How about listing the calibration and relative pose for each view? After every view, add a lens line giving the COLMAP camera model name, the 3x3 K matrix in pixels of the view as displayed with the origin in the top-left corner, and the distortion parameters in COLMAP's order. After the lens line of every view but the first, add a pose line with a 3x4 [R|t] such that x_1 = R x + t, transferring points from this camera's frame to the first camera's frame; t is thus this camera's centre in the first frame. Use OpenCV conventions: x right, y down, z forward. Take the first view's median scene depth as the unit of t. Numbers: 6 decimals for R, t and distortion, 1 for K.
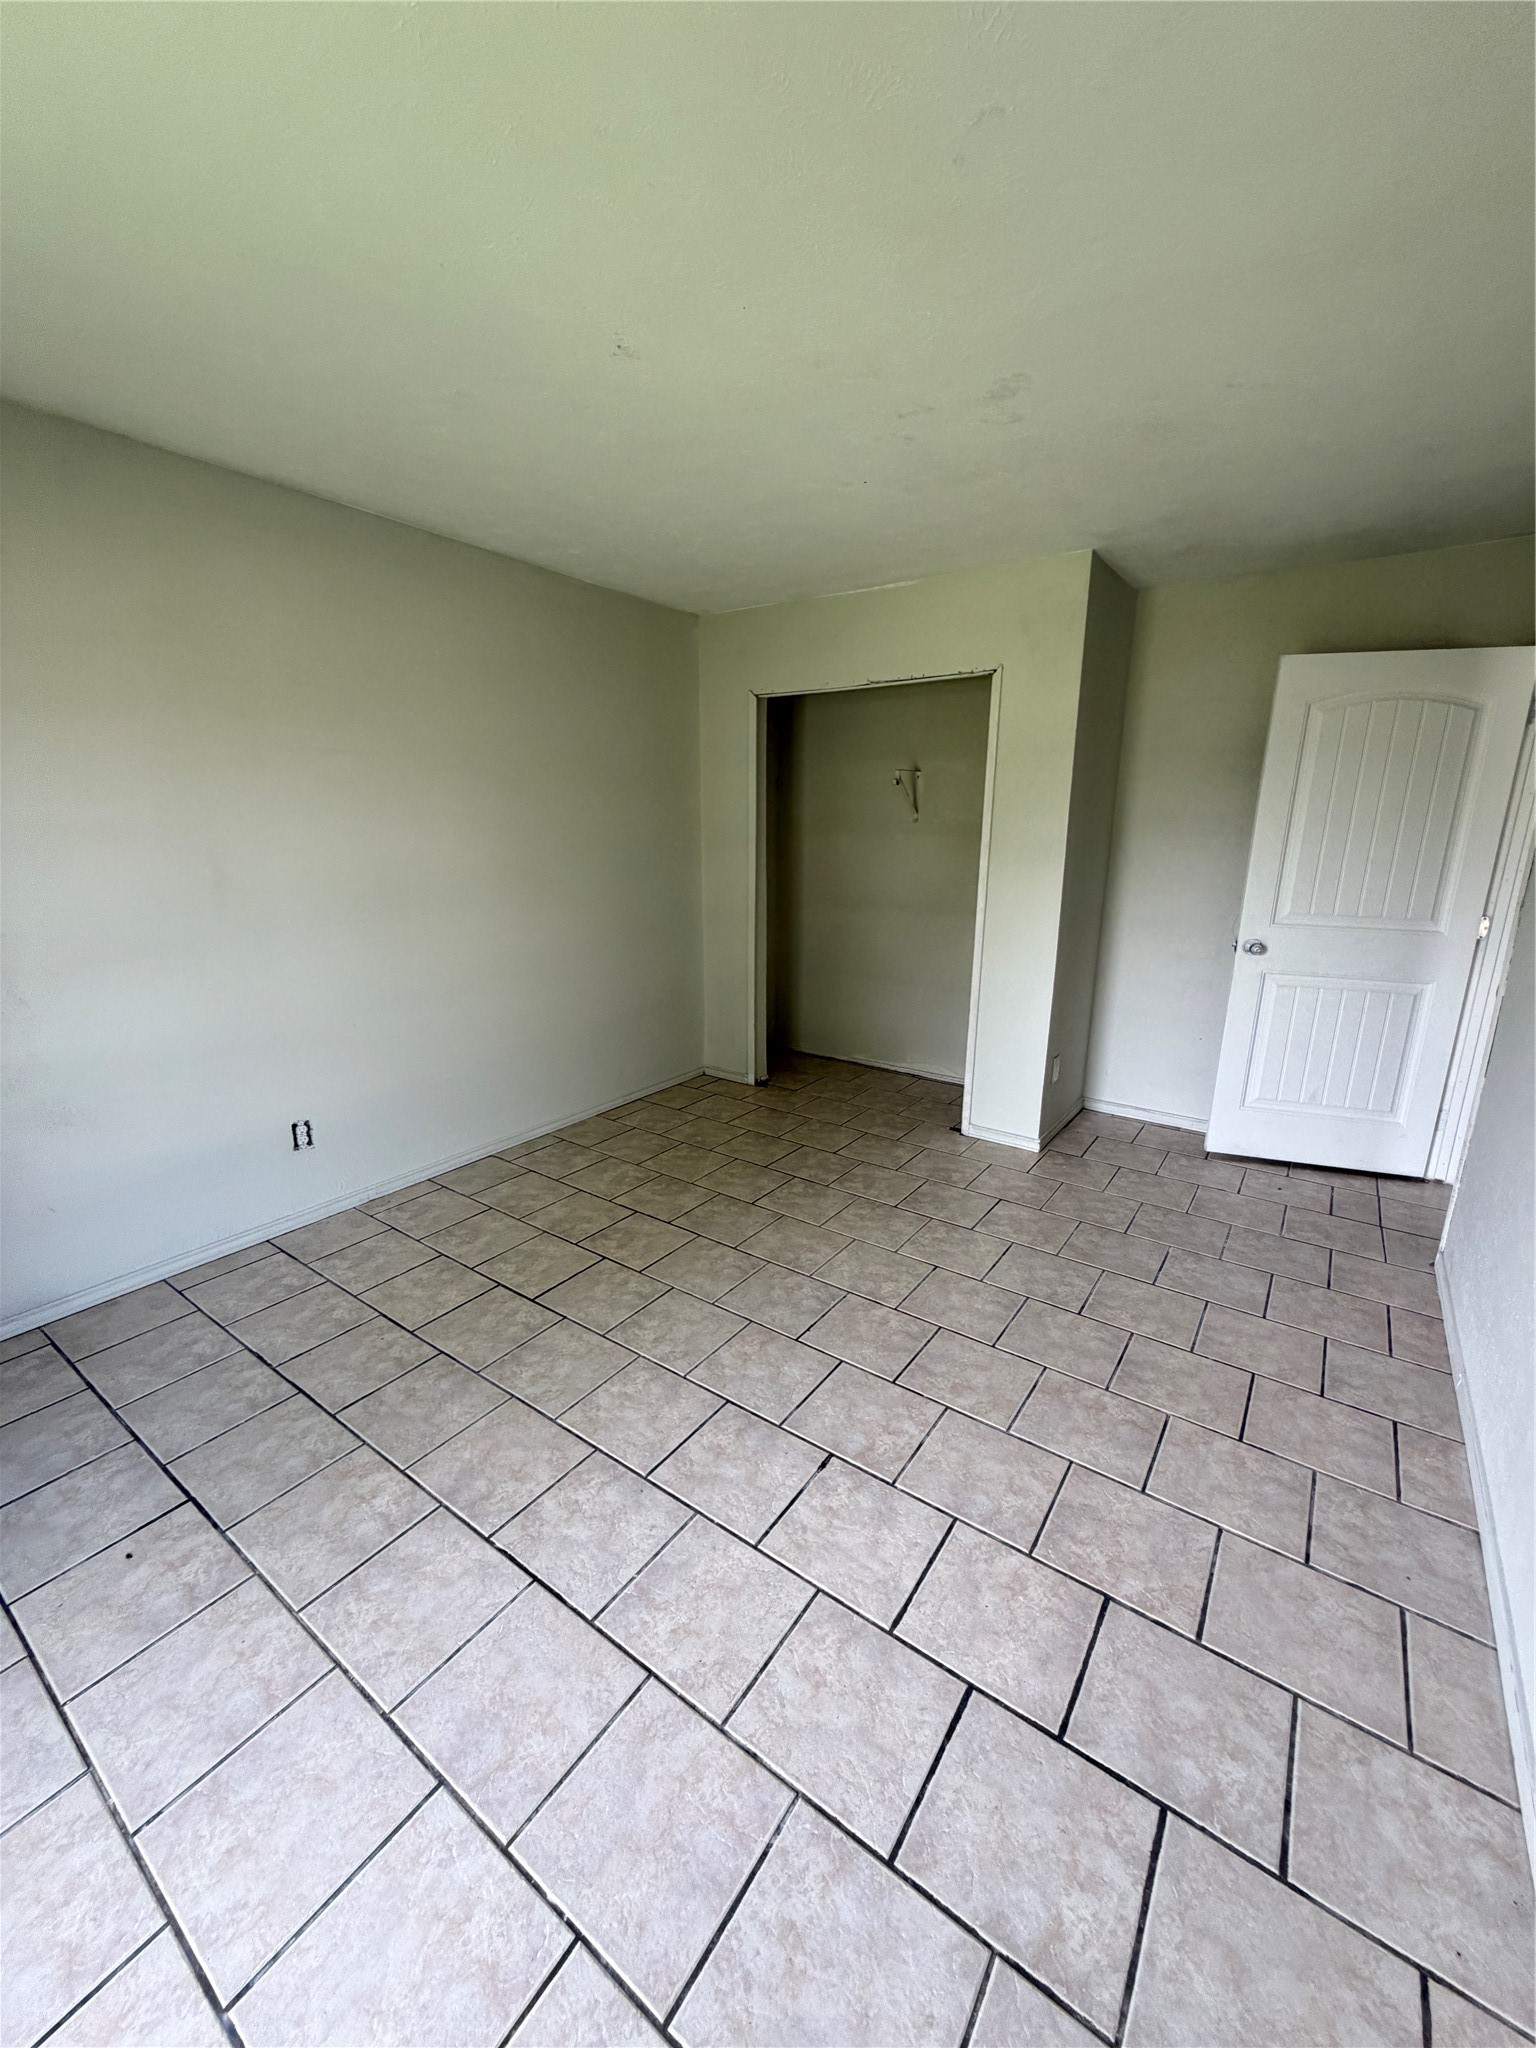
lens RADIAL K [[821.1, 0, 771.3], [0, 821.1, 1019.9], [0, 0, 1]] dist [-0.000496, 0.000743]
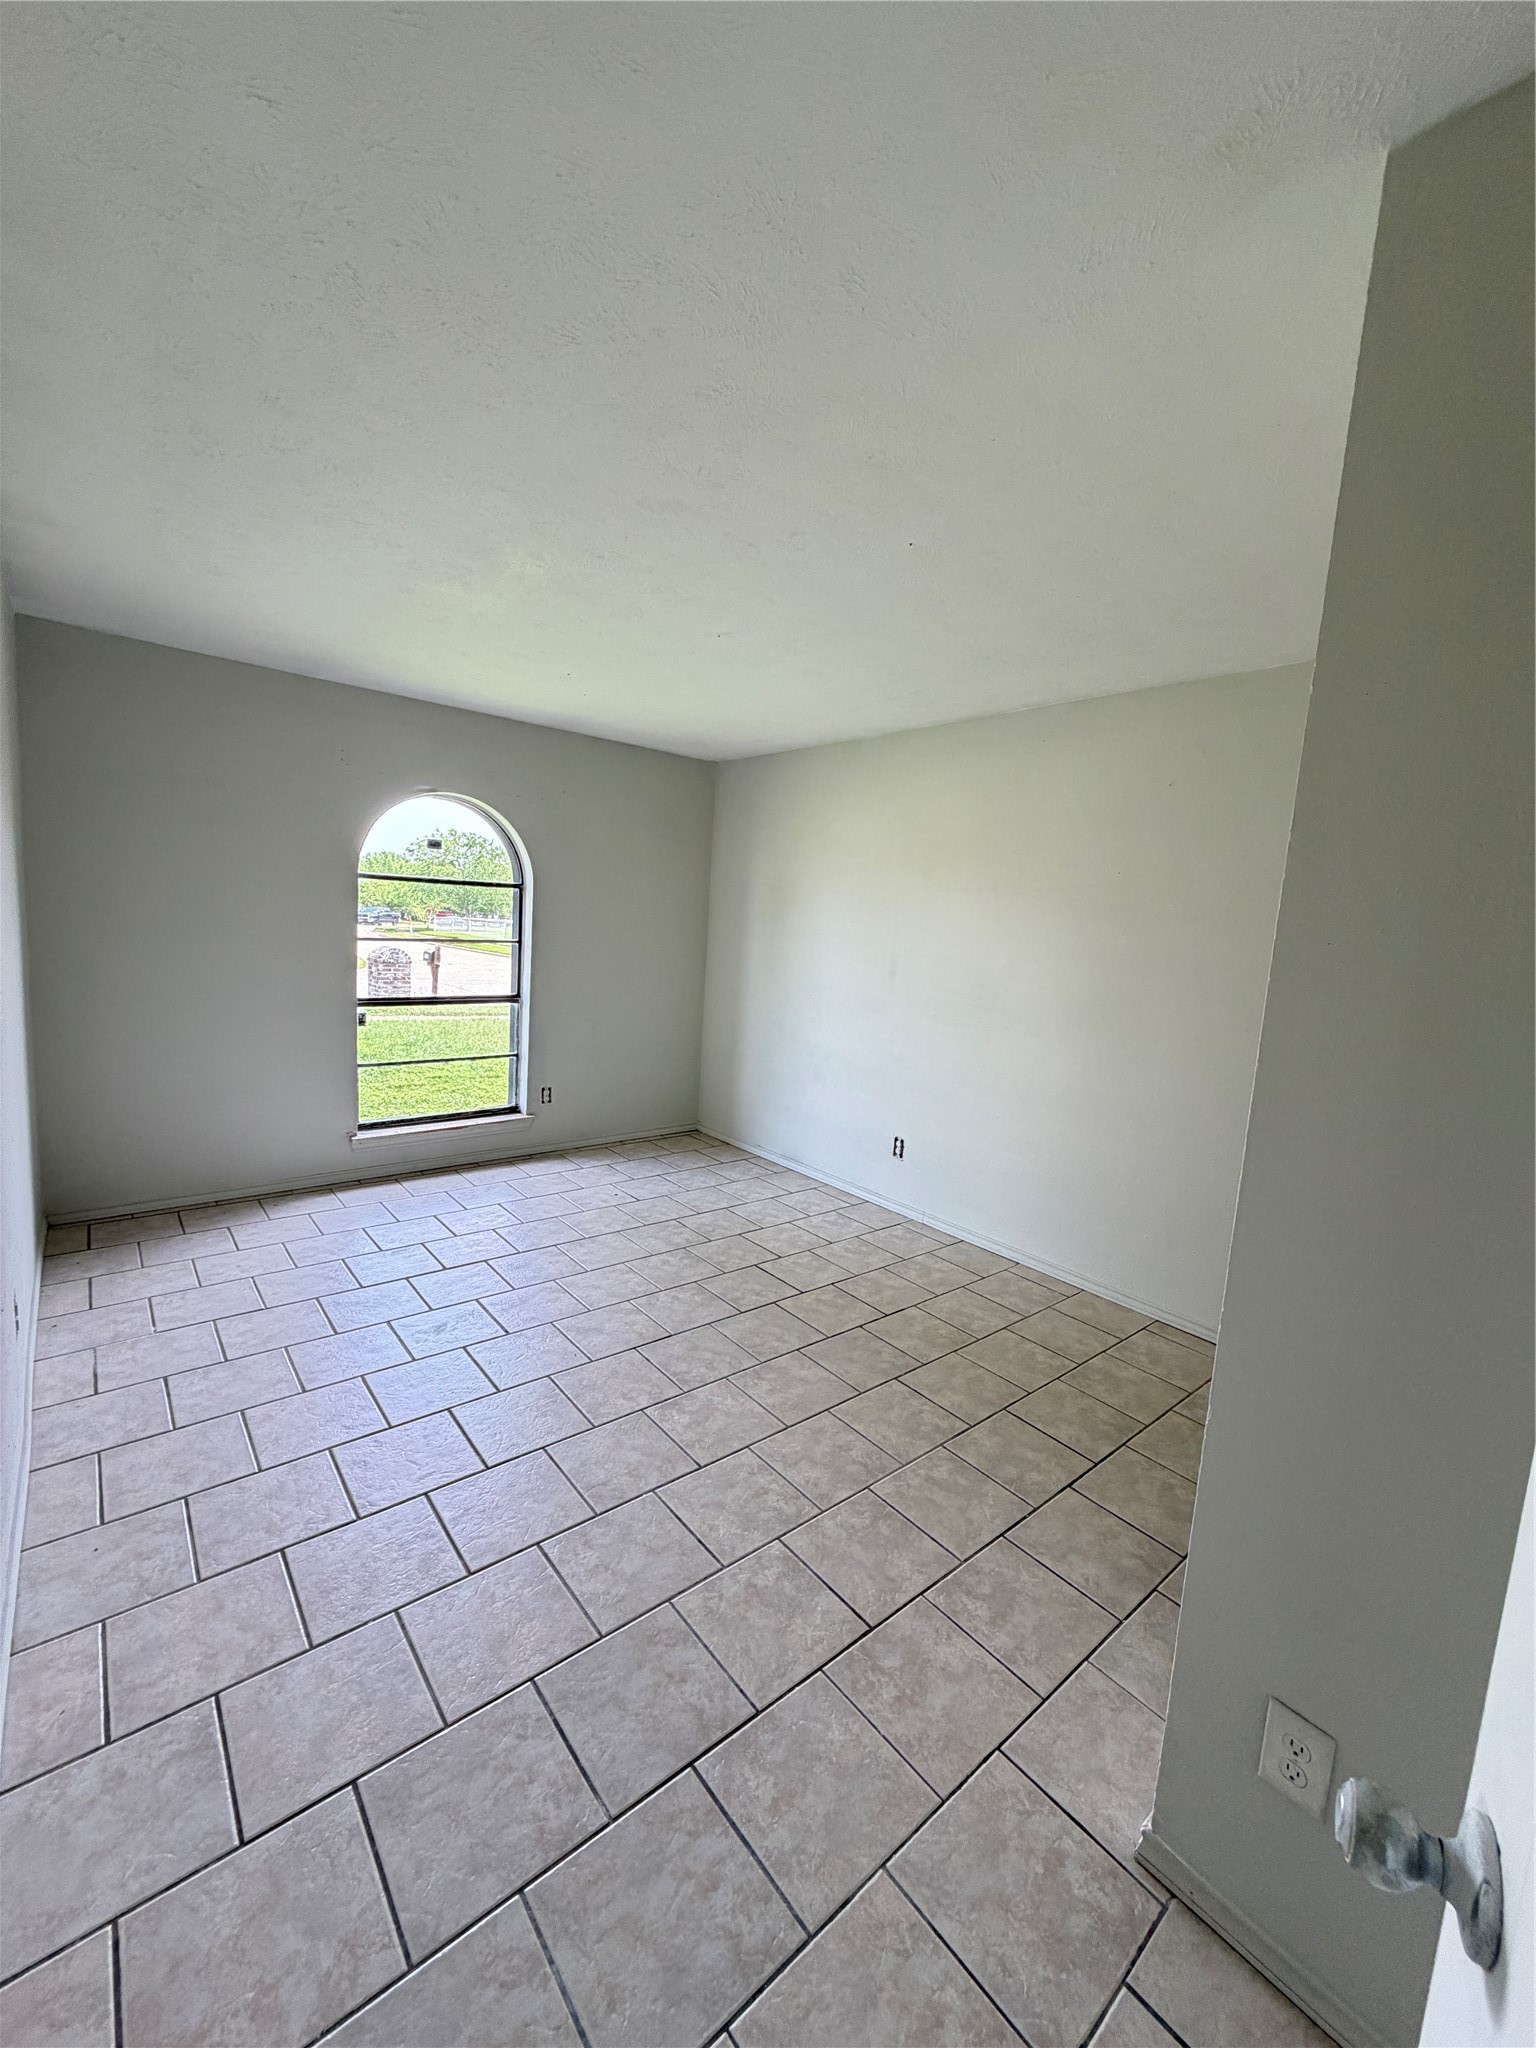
lens RADIAL K [[821.1, 0, 764.8], [0, 821.1, 1021.9], [0, 0, 1]] dist [-0.000496, 0.000743]
pose [[-0.263795, 0.092166, -0.960165, 0.898625], [-0.294834, 0.940080, 0.171240, -0.257533], [0.918414, 0.328262, -0.220814, 1.076497]]
